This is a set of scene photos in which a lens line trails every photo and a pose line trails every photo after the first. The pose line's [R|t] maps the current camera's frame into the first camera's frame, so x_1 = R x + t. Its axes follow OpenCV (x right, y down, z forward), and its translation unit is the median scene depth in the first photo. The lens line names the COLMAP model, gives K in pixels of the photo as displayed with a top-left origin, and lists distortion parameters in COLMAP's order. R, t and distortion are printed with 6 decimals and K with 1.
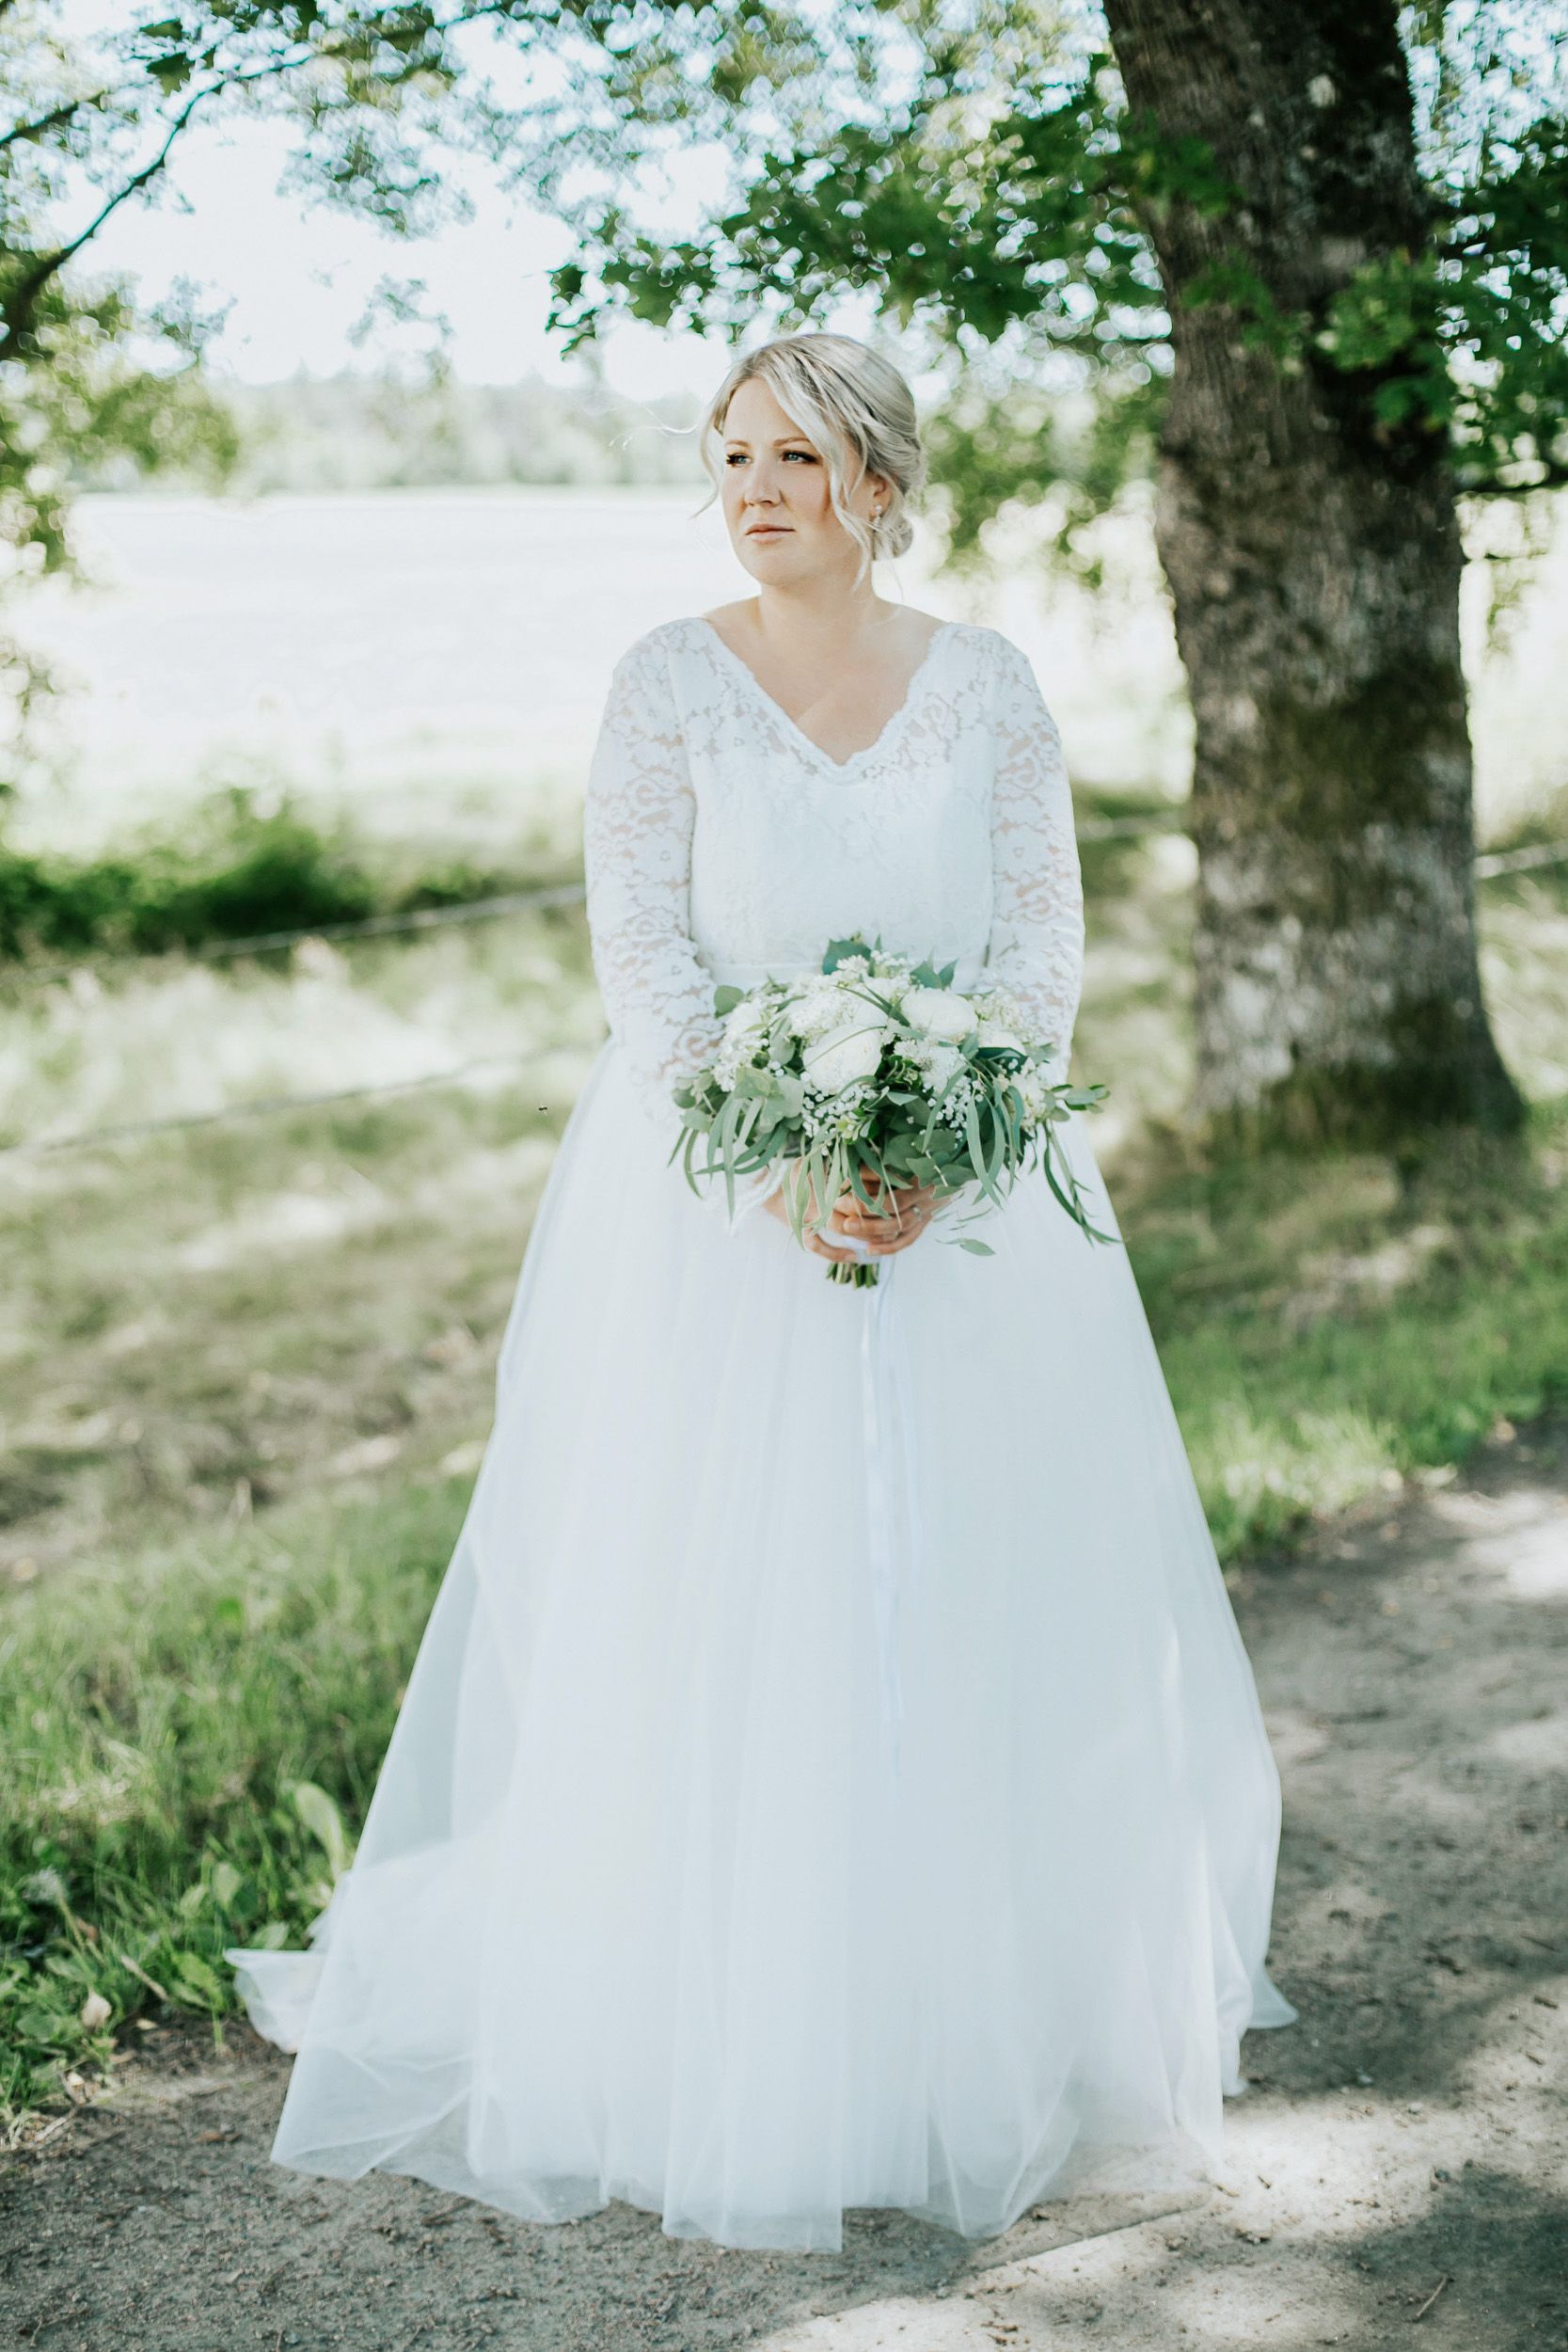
lens RADIAL K [[3619.1, 0, 766.5], [0, 3619.1, 1181.0], [0, 0, 1]] dist [-0.120716, 0.000000]
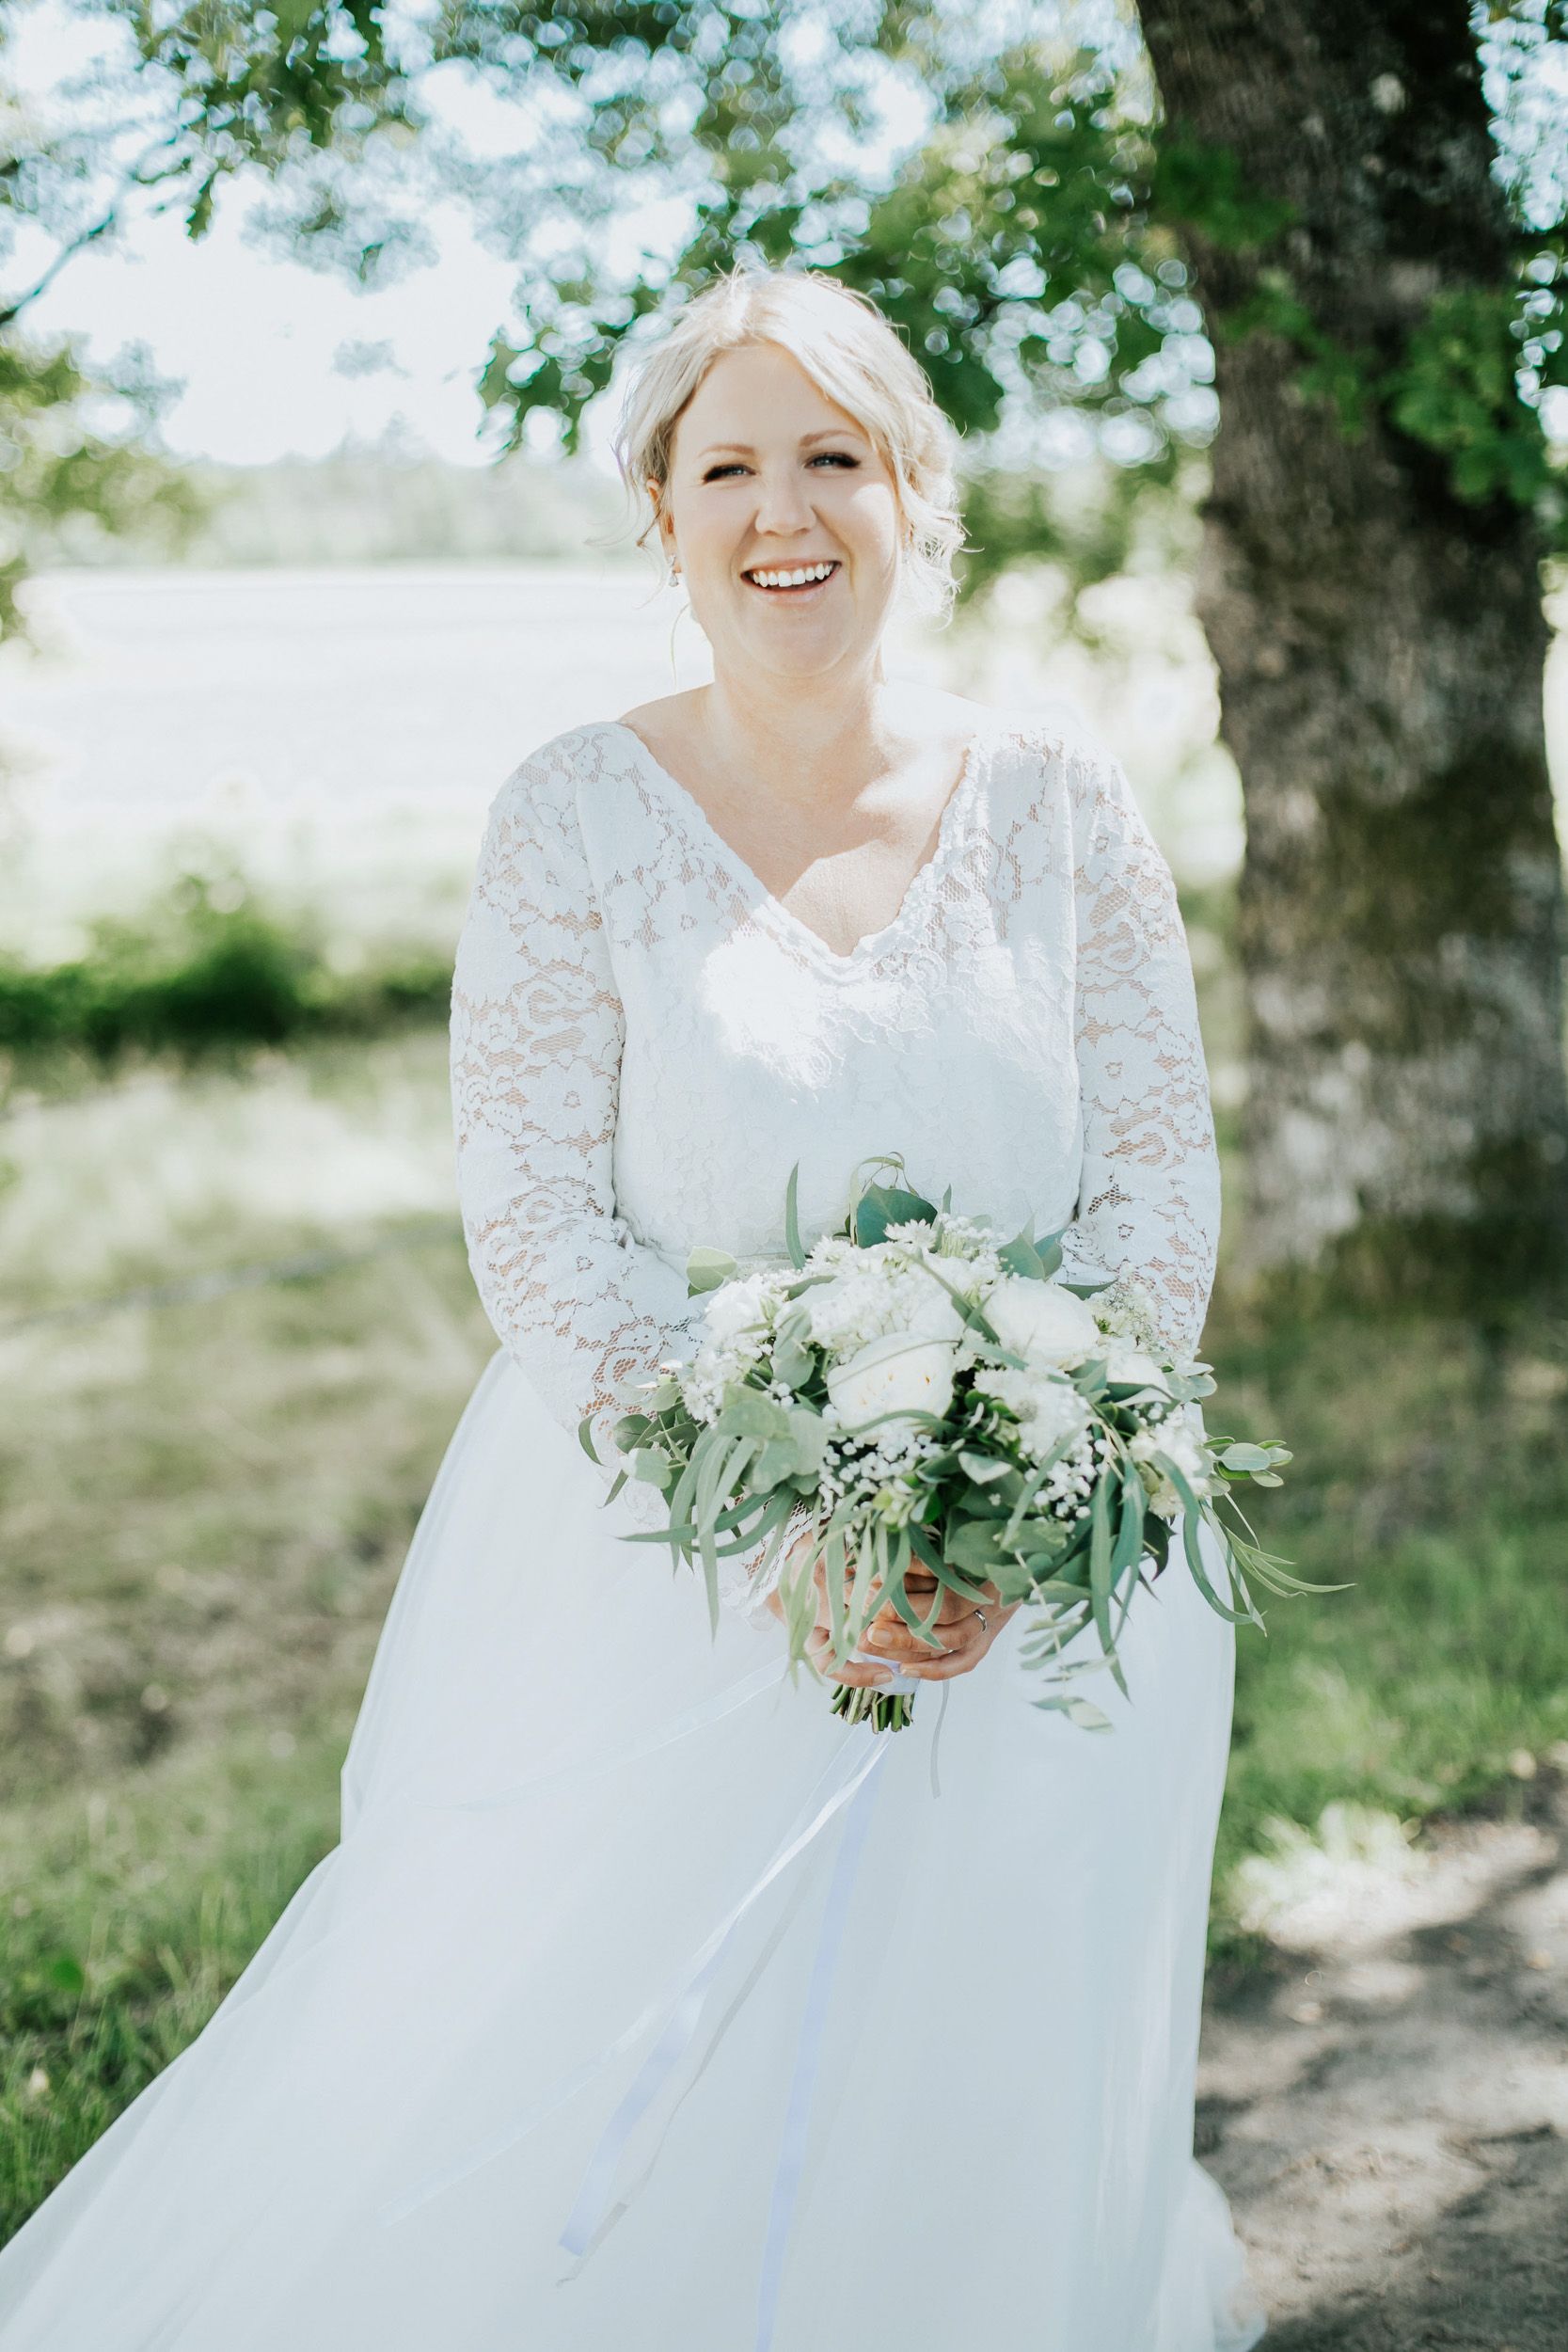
lens RADIAL K [[3619.1, 0, 797.6], [0, 3619.1, 1172.5], [0, 0, 1]] dist [-0.120716, 0.000000]
pose [[0.999931, -0.003074, 0.011358, 0.001385], [0.003332, 0.999736, -0.022722, -0.023307], [-0.011285, 0.022758, 0.999677, 0.136662]]
